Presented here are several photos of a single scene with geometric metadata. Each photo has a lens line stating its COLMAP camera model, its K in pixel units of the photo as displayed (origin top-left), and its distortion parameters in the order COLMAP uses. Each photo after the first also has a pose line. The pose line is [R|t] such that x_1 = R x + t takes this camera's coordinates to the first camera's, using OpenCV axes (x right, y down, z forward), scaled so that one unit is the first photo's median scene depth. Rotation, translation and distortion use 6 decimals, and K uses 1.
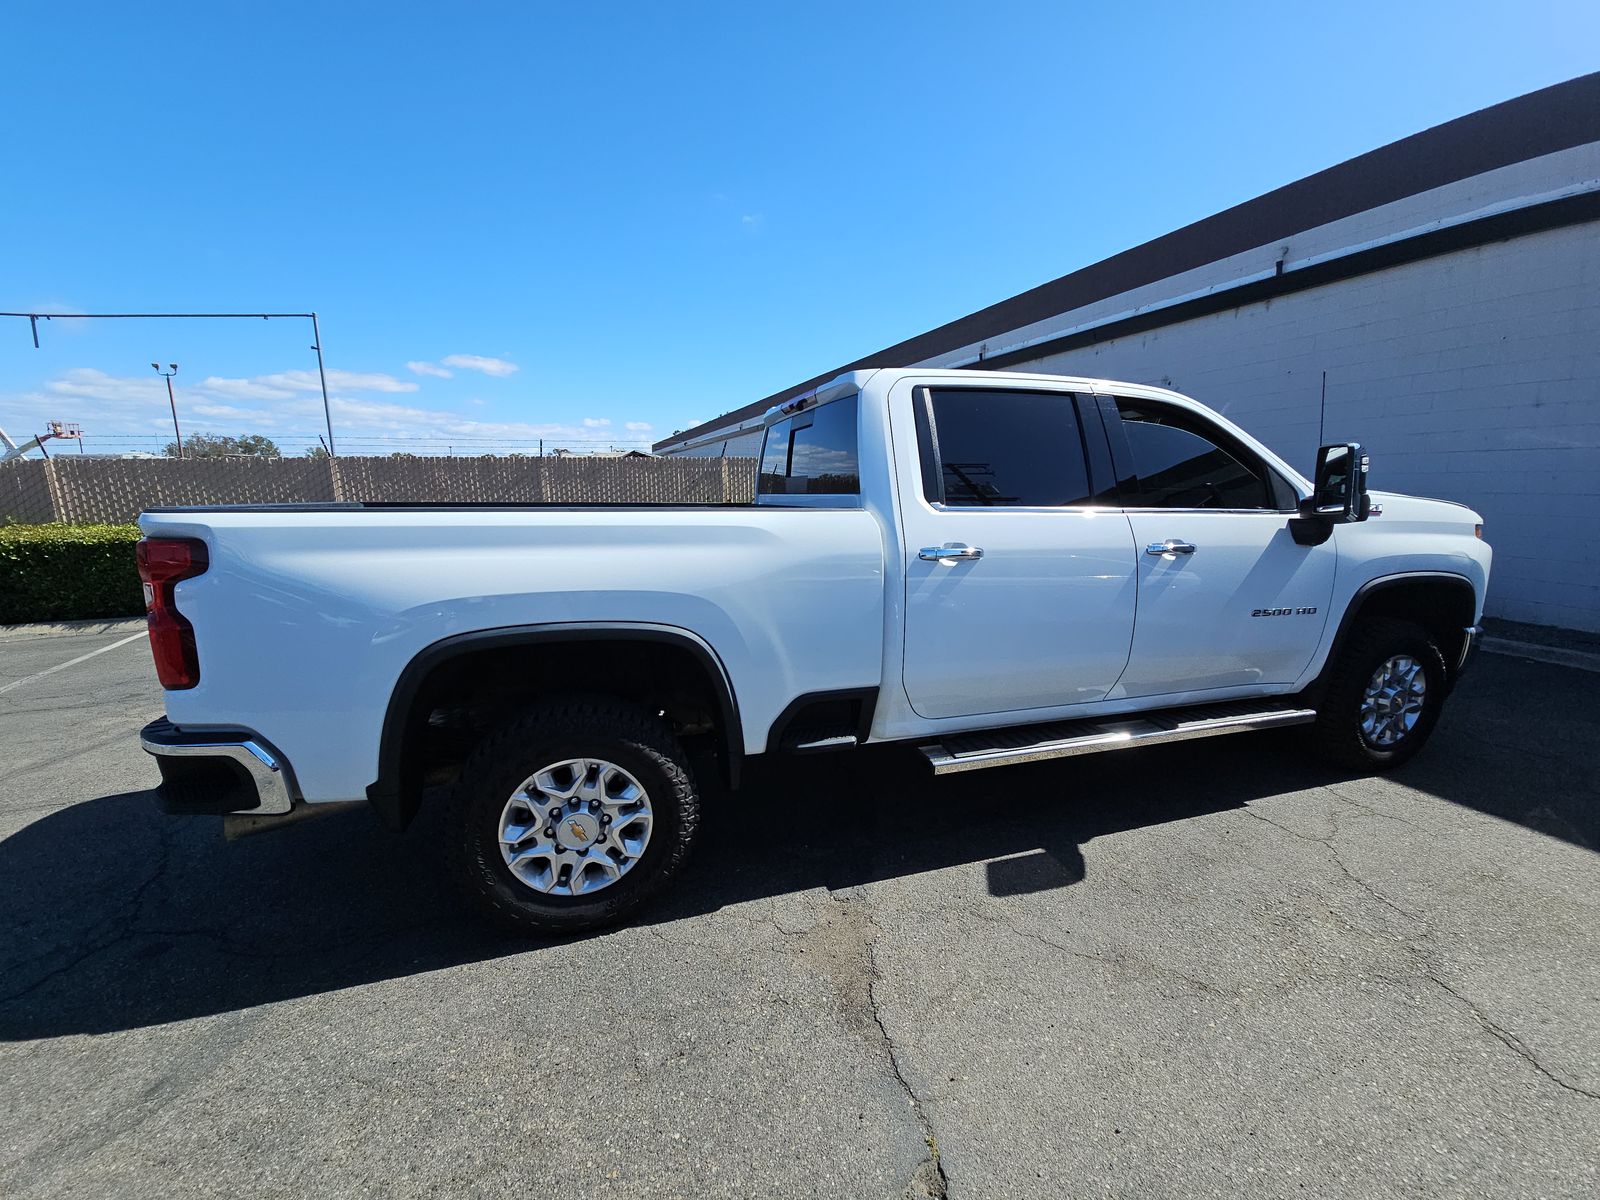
lens RADIAL K [[639.9, 0, 801.1], [0, 639.9, 594.1], [0, 0, 1]] dist [-0.007825, -0.006760]
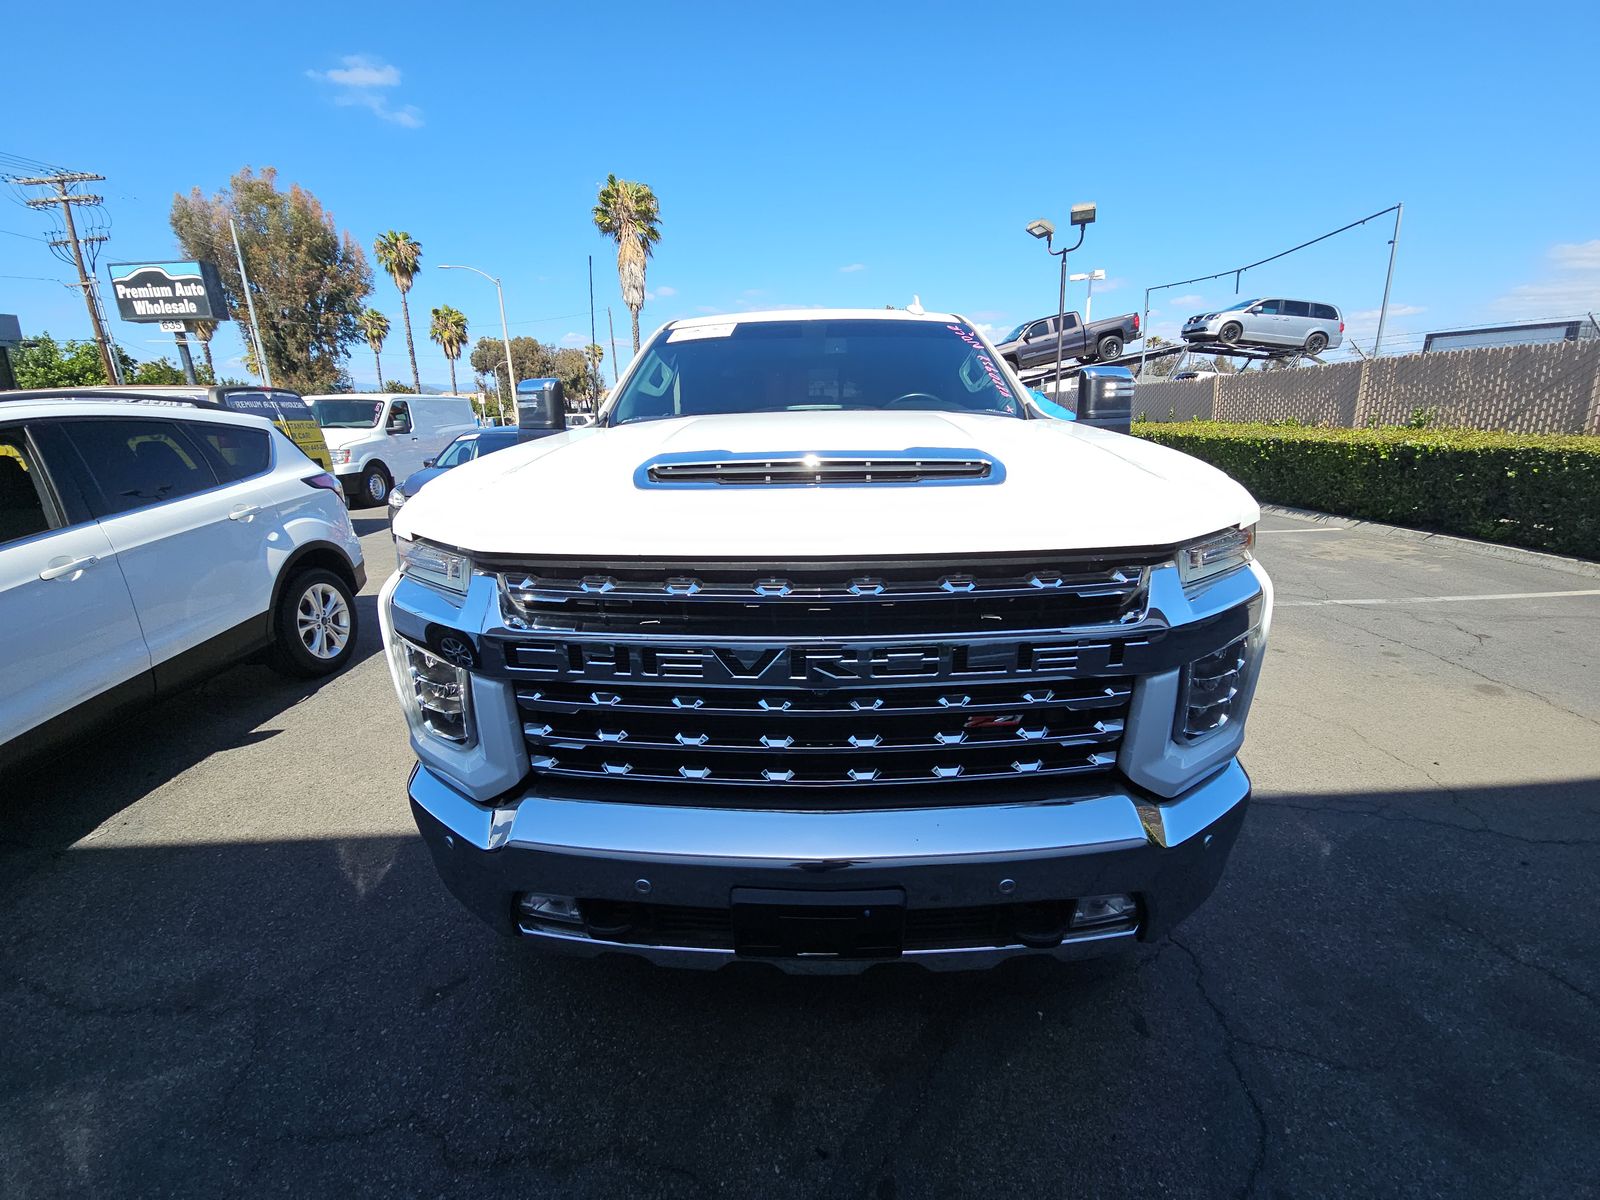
lens RADIAL K [[639.9, 0, 802.4], [0, 639.9, 605.4], [0, 0, 1]] dist [-0.007825, -0.006760]
pose [[-0.320238, 0.281867, -0.904433, 1.612747], [-0.124237, 0.933969, 0.335062, -0.241207], [0.939155, 0.219663, -0.264074, 1.580924]]
